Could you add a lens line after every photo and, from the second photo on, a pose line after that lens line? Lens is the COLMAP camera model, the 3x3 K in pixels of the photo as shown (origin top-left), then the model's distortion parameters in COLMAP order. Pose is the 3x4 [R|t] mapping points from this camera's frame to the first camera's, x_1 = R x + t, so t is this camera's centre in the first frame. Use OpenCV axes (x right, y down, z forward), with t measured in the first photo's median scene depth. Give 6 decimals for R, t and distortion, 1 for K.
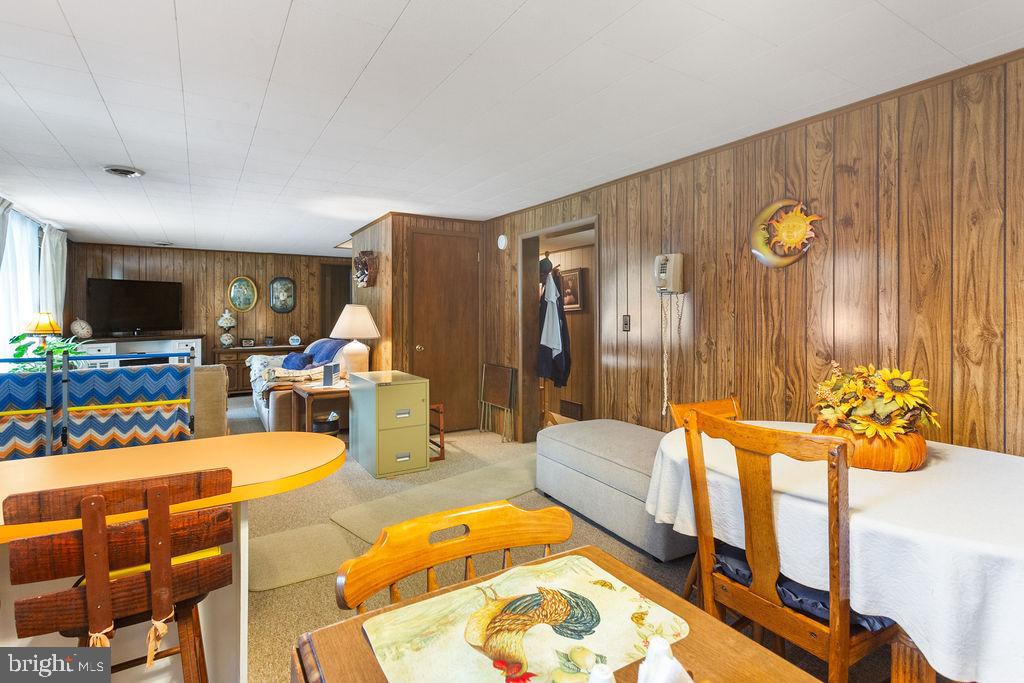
lens RADIAL K [[513.4, 0, 508.8], [0, 513.4, 316.2], [0, 0, 1]] dist [0.000414, 0.000212]
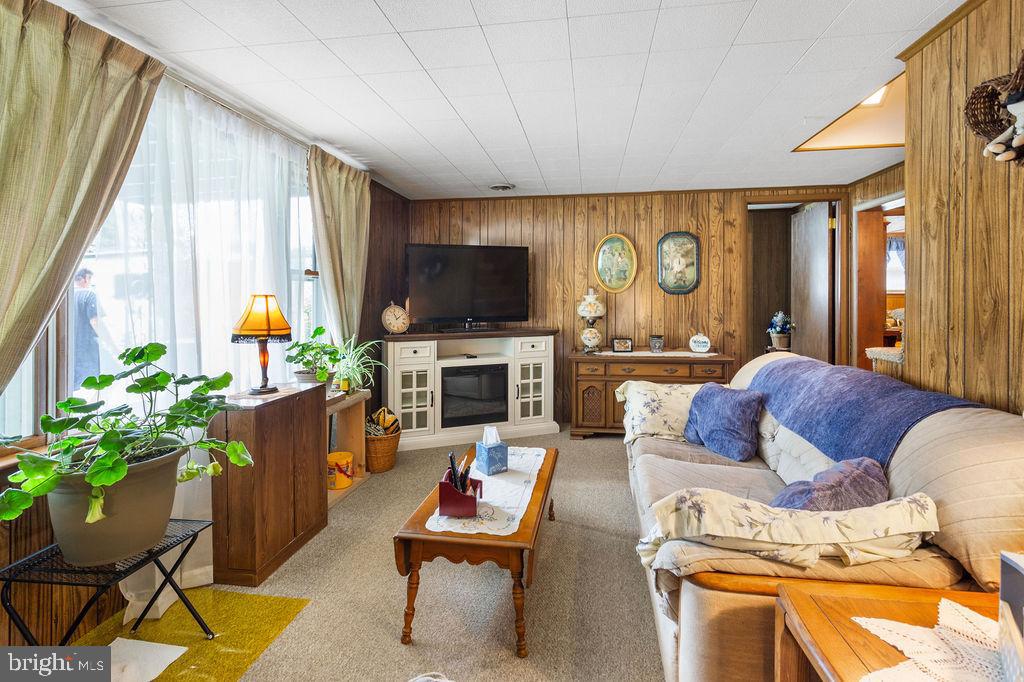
lens RADIAL K [[513.4, 0, 508.8], [0, 513.4, 315.7], [0, 0, 1]] dist [0.000414, 0.000212]
pose [[0.767184, 0.021294, -0.641074, -0.231318], [0.001719, 0.999377, 0.035253, -0.002766], [0.641425, -0.028148, 0.766669, 0.466672]]
